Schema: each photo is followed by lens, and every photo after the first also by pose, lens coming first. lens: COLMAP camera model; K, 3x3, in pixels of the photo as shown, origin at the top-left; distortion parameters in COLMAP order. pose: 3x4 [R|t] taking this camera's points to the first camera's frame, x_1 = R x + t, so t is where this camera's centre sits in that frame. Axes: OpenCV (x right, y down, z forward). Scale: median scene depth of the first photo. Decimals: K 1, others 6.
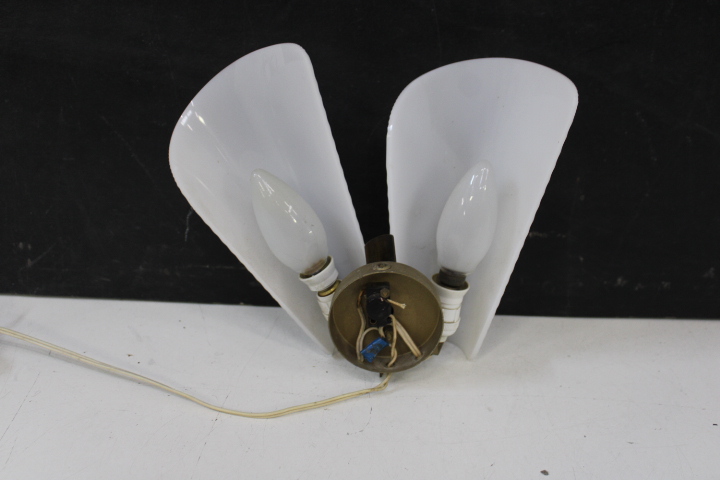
lens RADIAL K [[819.4, 0, 357.6], [0, 819.4, 241.7], [0, 0, 1]] dist [-0.064426, 0.000000]
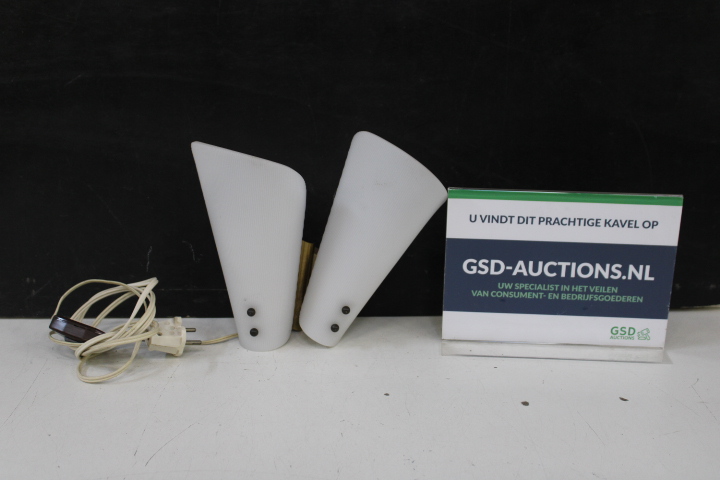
lens RADIAL K [[874.8, 0, 355.6], [0, 874.8, 237.7], [0, 0, 1]] dist [-0.060597, 0.000000]
pose [[0.998165, -0.041482, 0.044119, 0.094070], [0.047097, 0.989729, -0.134977, 0.177901], [-0.038066, 0.136807, 0.989866, -0.564872]]
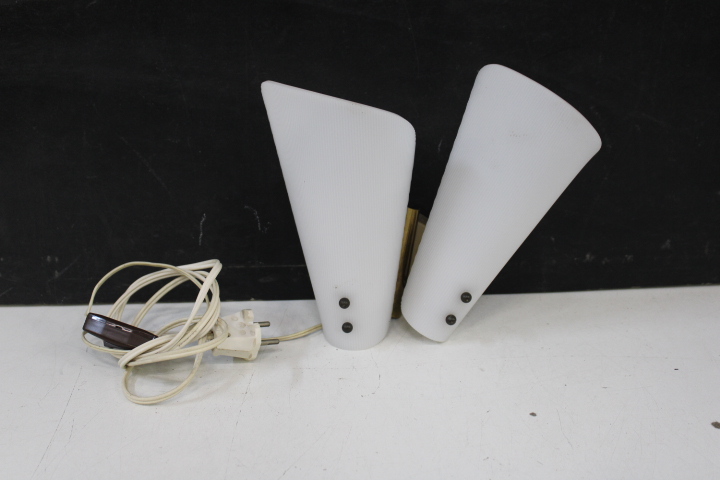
lens RADIAL K [[874.8, 0, 358.8], [0, 874.8, 236.3], [0, 0, 1]] dist [-0.060597, 0.000000]
pose [[0.997191, -0.061916, 0.042145, -0.048499], [0.063440, 0.997342, -0.035827, 0.047746], [-0.039815, 0.038400, 0.998469, -0.214483]]
